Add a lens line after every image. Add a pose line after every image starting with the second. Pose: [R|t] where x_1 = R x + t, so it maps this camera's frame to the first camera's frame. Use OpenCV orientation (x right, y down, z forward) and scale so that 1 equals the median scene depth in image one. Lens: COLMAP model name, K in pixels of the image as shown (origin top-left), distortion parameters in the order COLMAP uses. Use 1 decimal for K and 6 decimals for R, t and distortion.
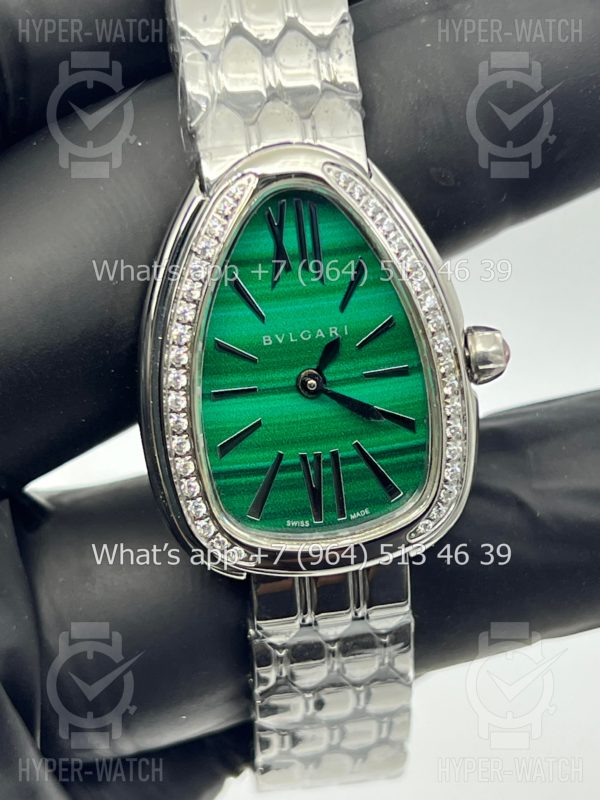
lens RADIAL K [[1819.0, 0, 296.8], [0, 1819.0, 409.5], [0, 0, 1]] dist [0.346409, 0.000000]
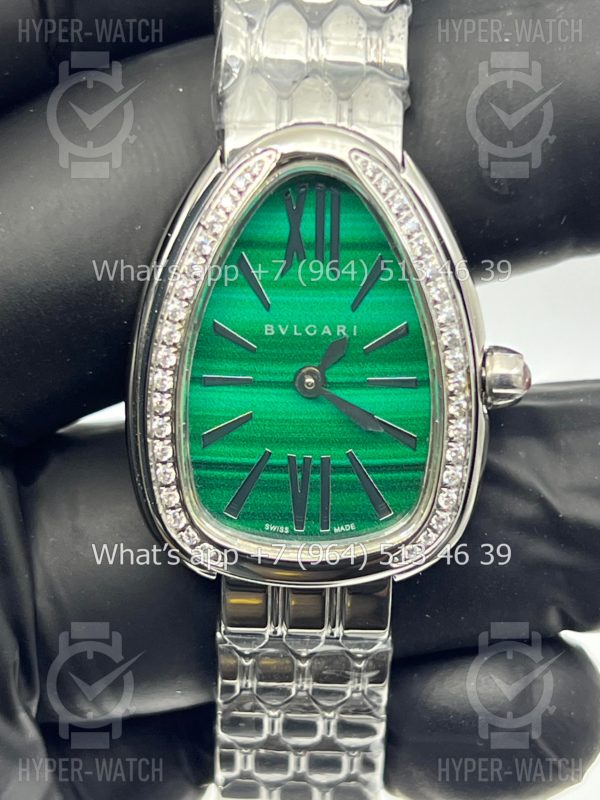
lens RADIAL K [[1819.0, 0, 299.5], [0, 1819.0, 403.2], [0, 0, 1]] dist [0.346409, 0.000000]
pose [[0.986515, 0.140999, -0.083109, 0.081979], [-0.141286, 0.989966, 0.002440, -0.005122], [0.082619, 0.009335, 0.996537, 0.069368]]
